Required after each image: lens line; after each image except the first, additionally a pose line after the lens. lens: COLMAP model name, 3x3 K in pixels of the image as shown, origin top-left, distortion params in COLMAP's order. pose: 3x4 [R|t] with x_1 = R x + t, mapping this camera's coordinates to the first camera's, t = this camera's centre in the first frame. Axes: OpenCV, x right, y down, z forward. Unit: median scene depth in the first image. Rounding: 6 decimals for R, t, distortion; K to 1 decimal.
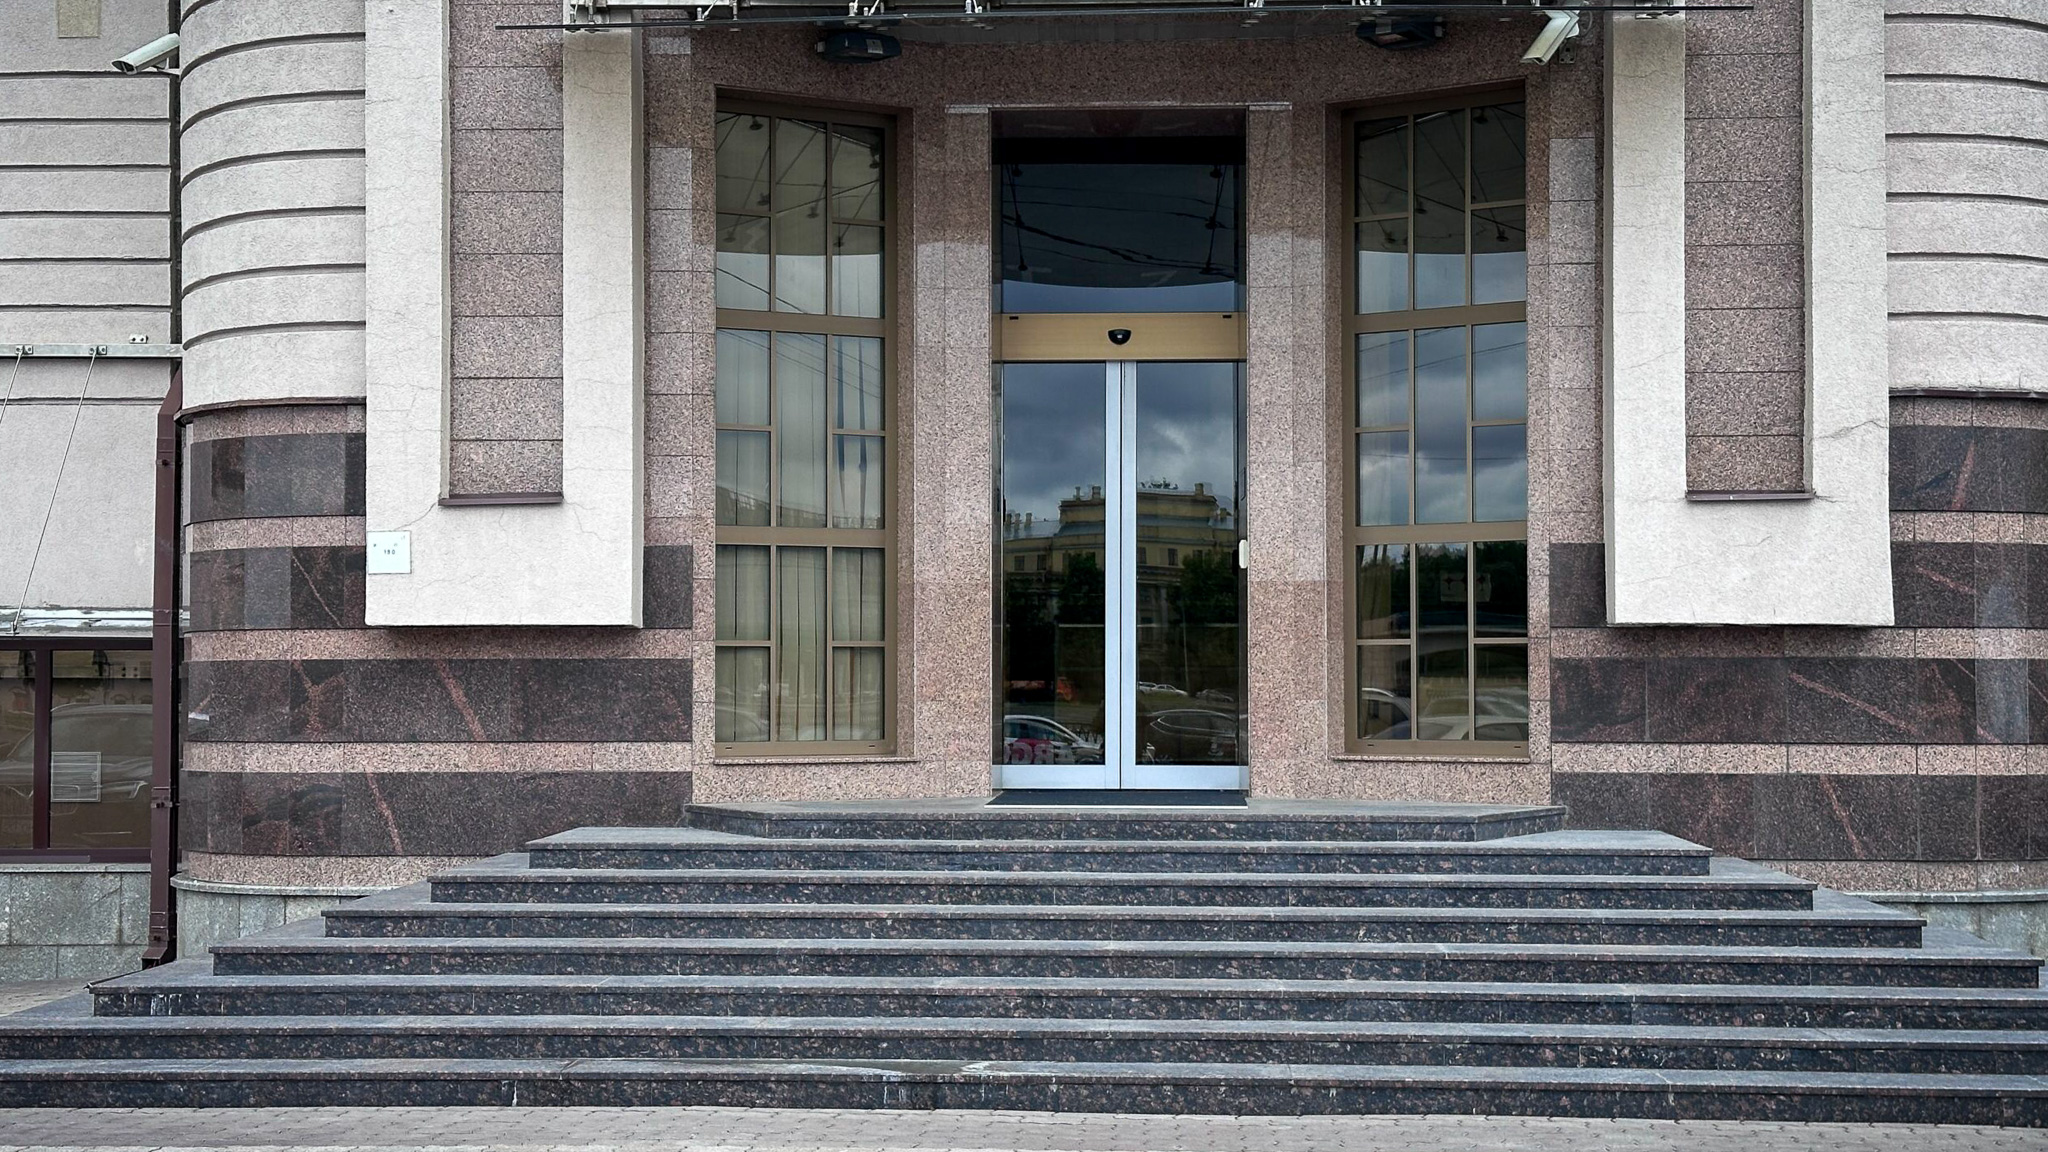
lens RADIAL K [[2962.5, 0, 1004.2], [0, 2962.5, 584.3], [0, 0, 1]] dist [0.153992, -0.088087]
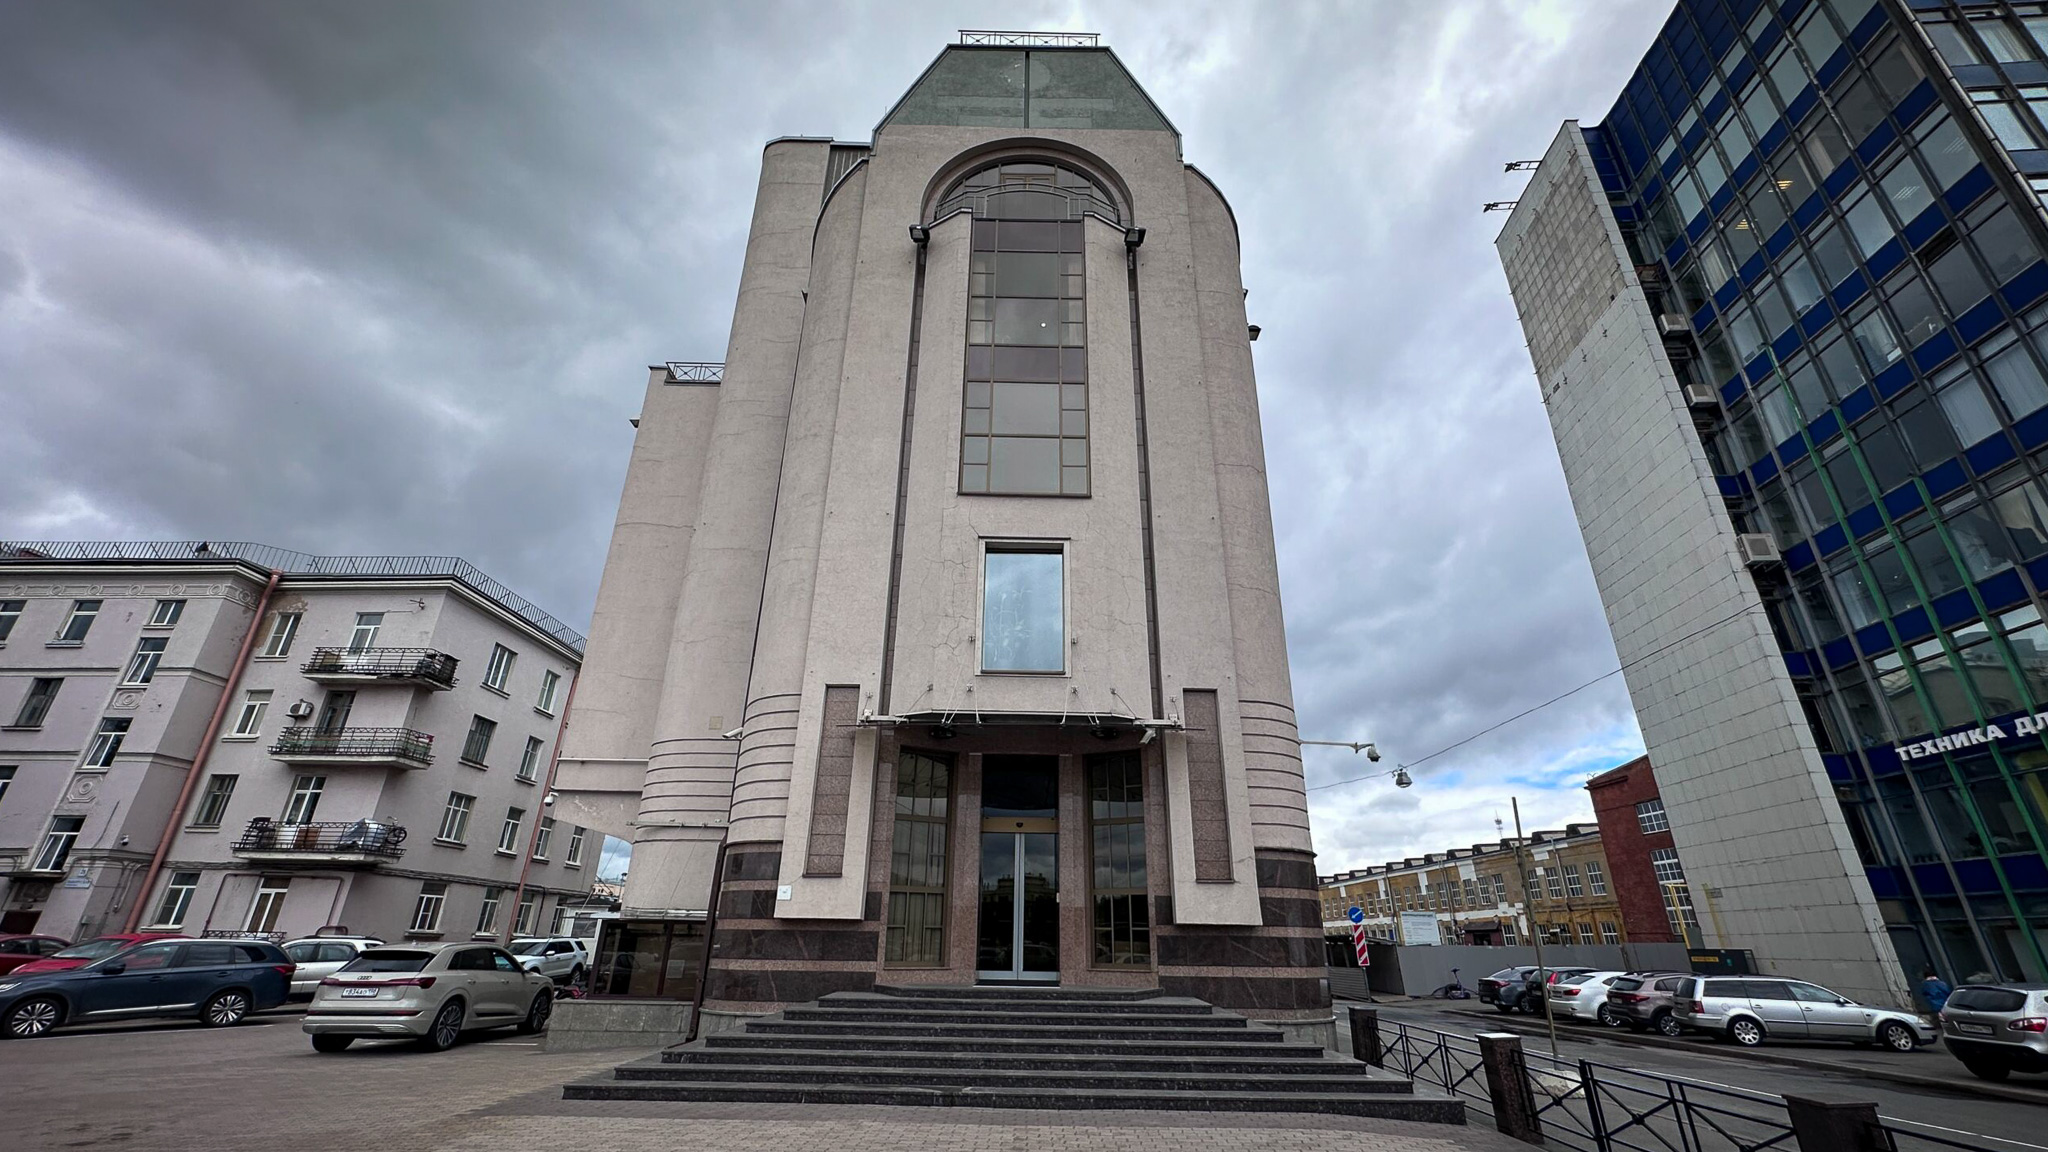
lens RADIAL K [[834.3, 0, 1024.9], [0, 834.3, 568.7], [0, 0, 1]] dist [-0.003321, 0.000645]
pose [[0.998588, 0.033333, 0.041365, -0.003054], [-0.015351, 0.926493, -0.375998, -0.000478], [-0.050858, 0.374832, 0.925697, 0.059031]]
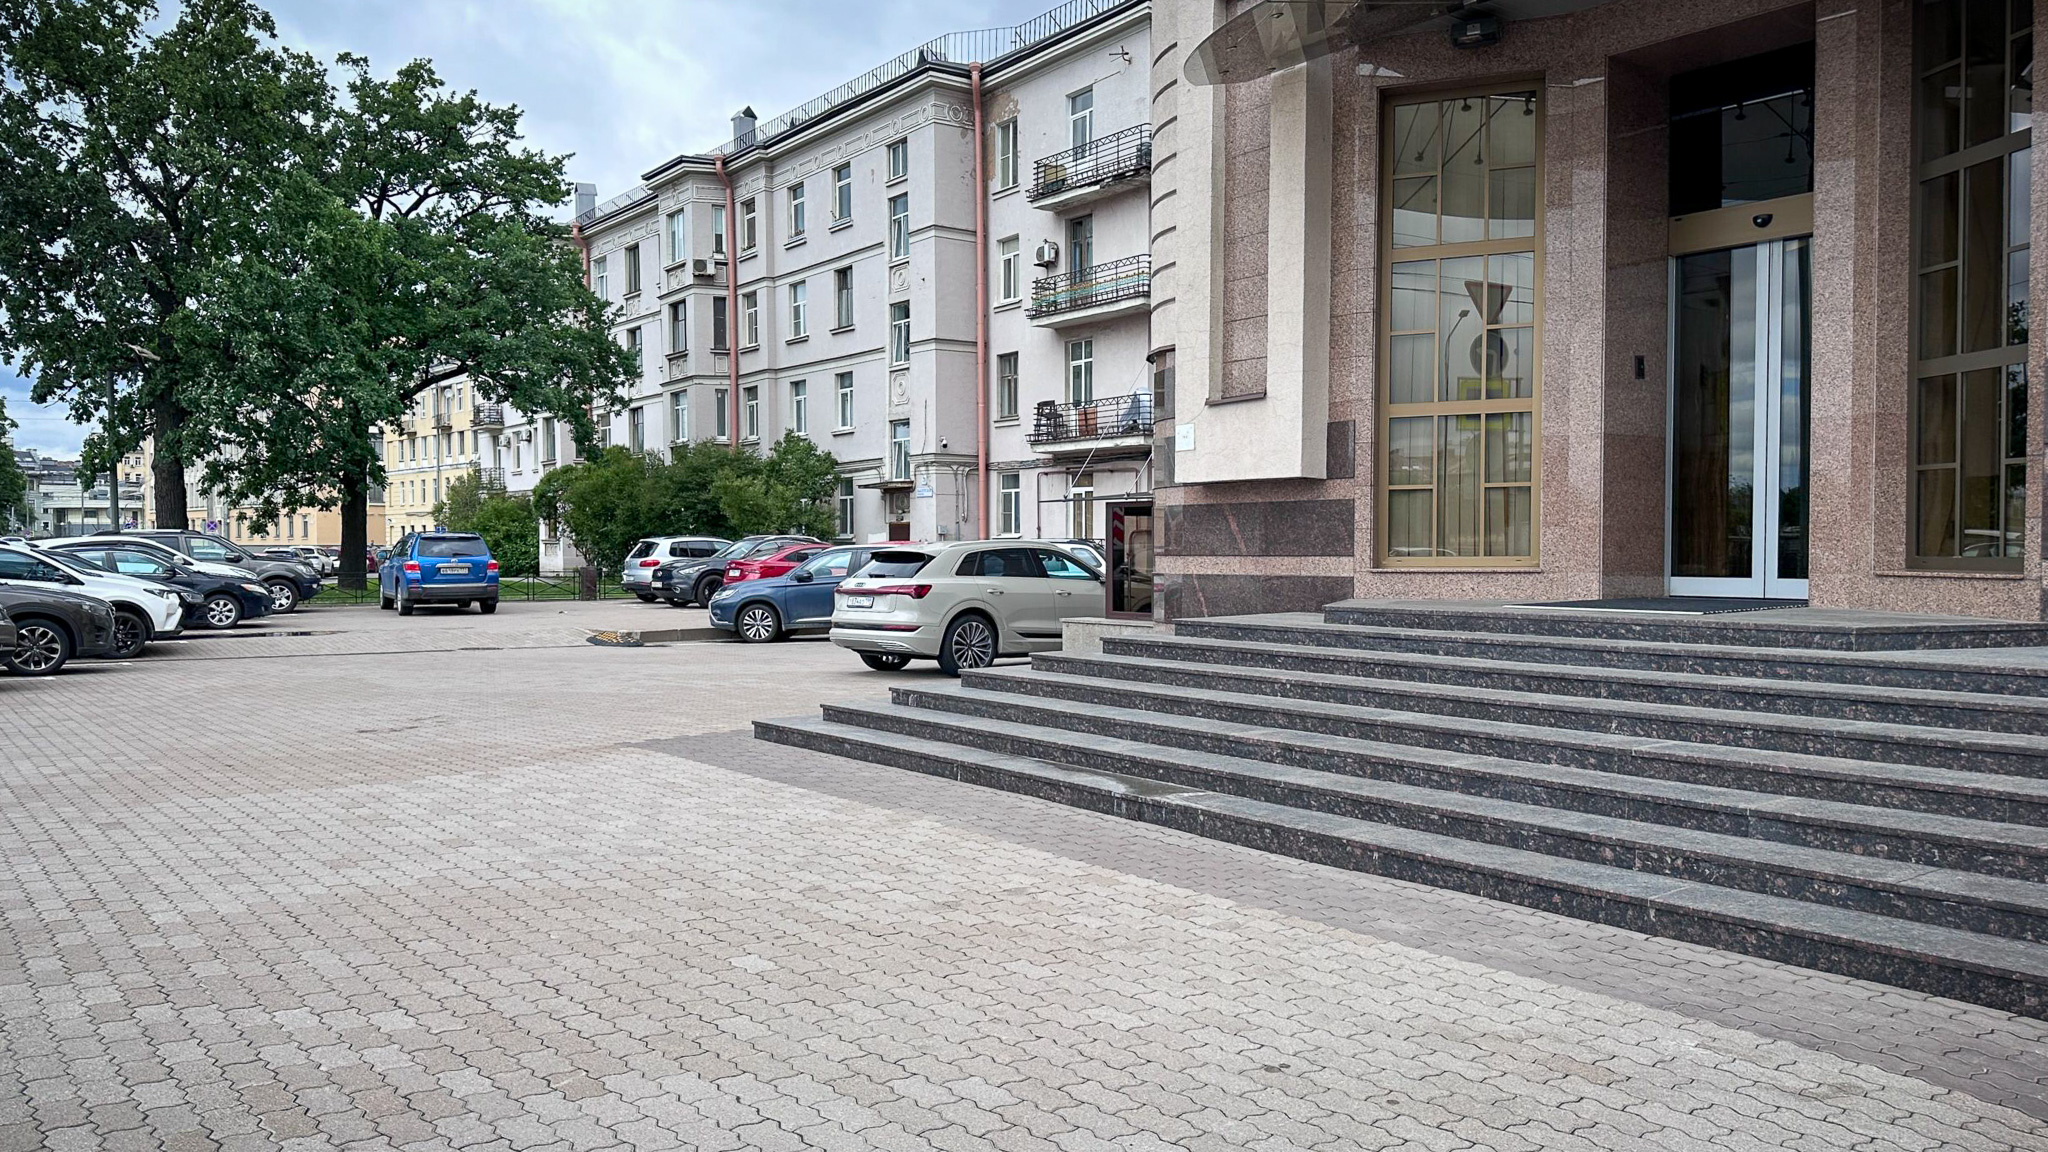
lens RADIAL K [[1505.4, 0, 986.4], [0, 1505.4, 597.4], [0, 0, 1]] dist [0.150629, -0.216986]
pose [[0.647832, 0.024971, -0.761374, 0.373797], [0.030890, 0.997779, 0.059007, 0.025888], [0.761157, -0.061746, 0.645622, 0.417671]]
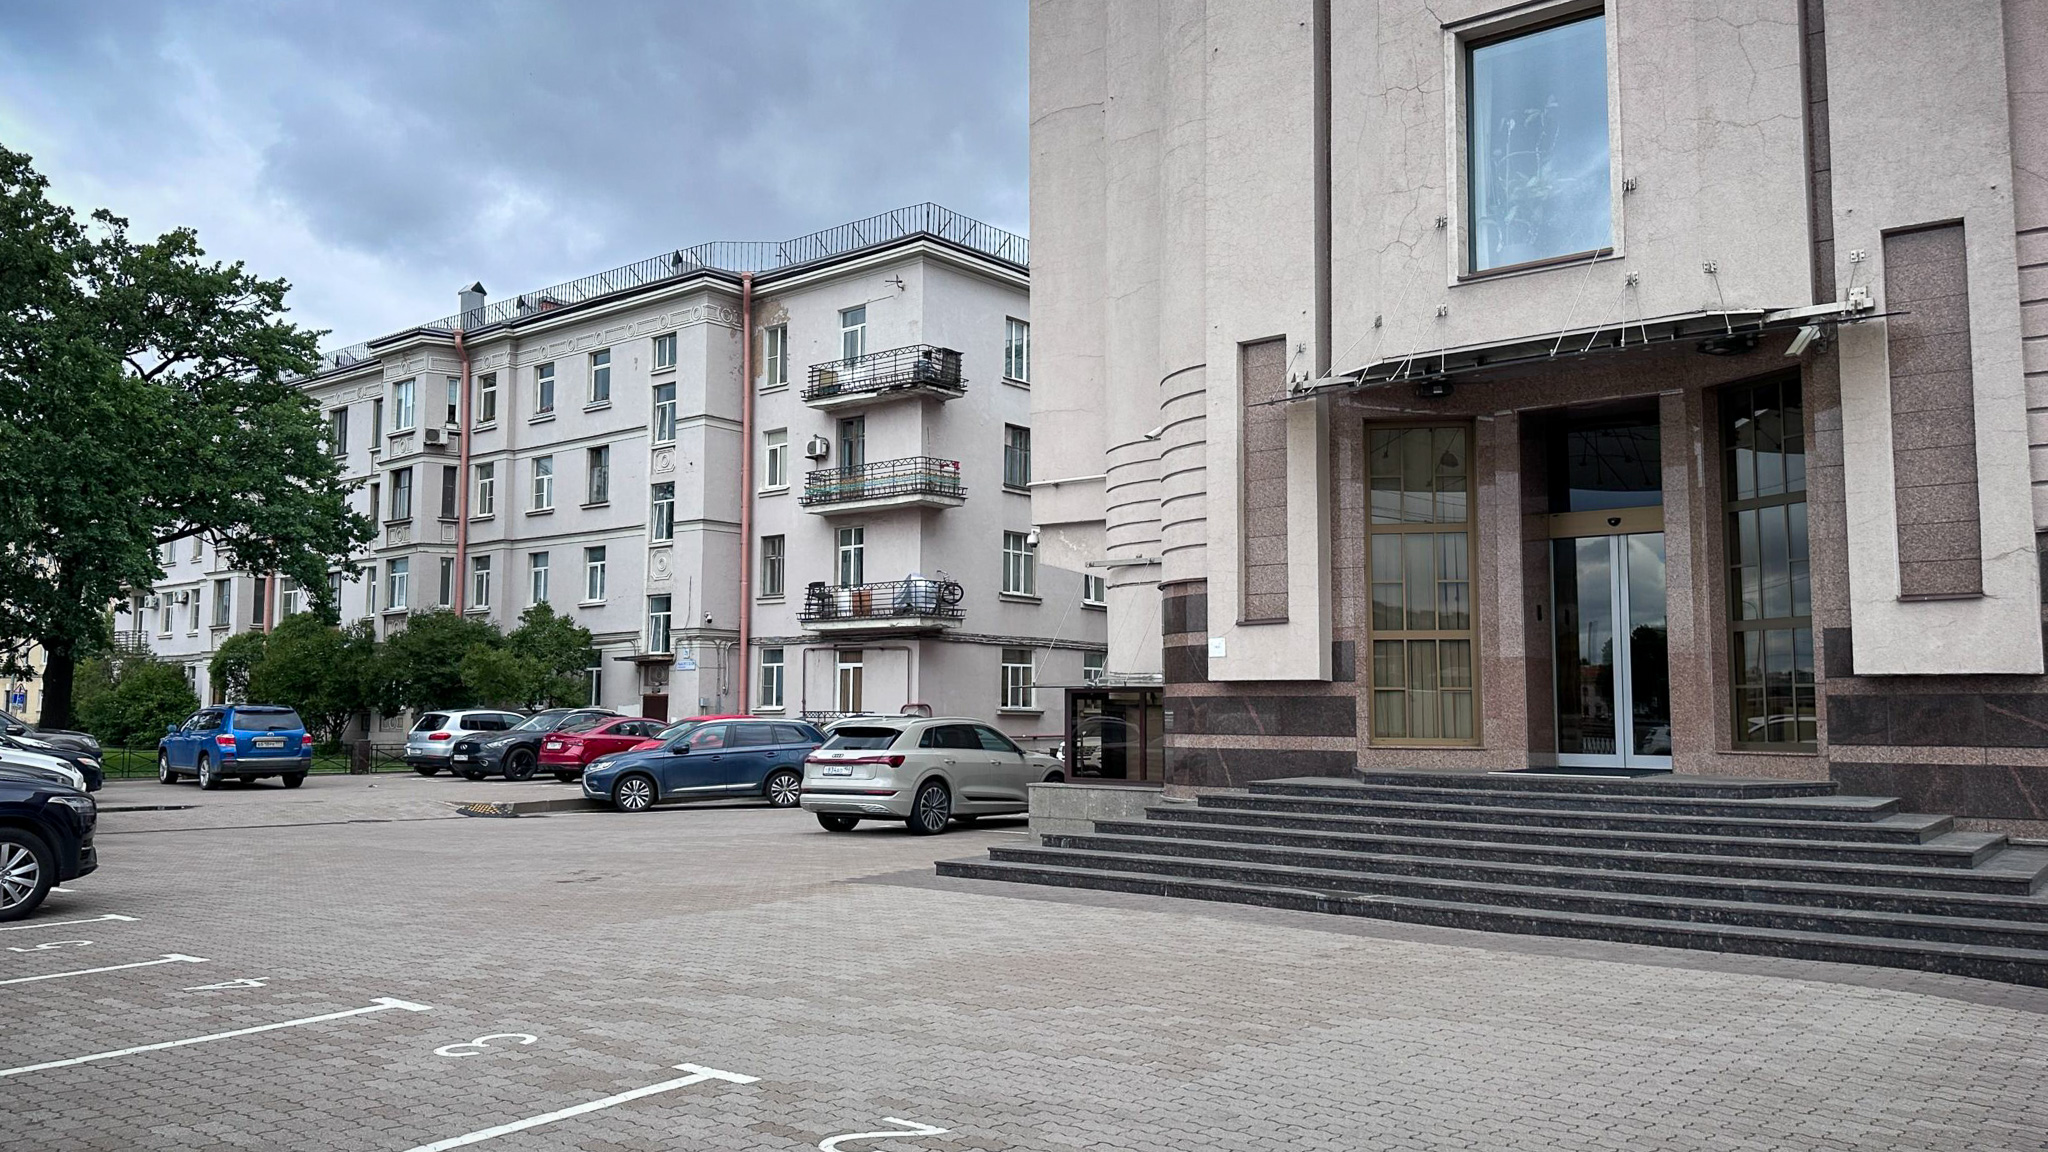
lens RADIAL K [[1534.3, 0, 982.8], [0, 1534.3, 580.0], [0, 0, 1]] dist [0.151020, -0.244609]
pose [[0.811053, -0.047641, -0.583029, 0.341645], [0.017779, 0.998225, -0.056836, 0.001238], [0.584702, 0.035731, 0.810461, -0.022530]]
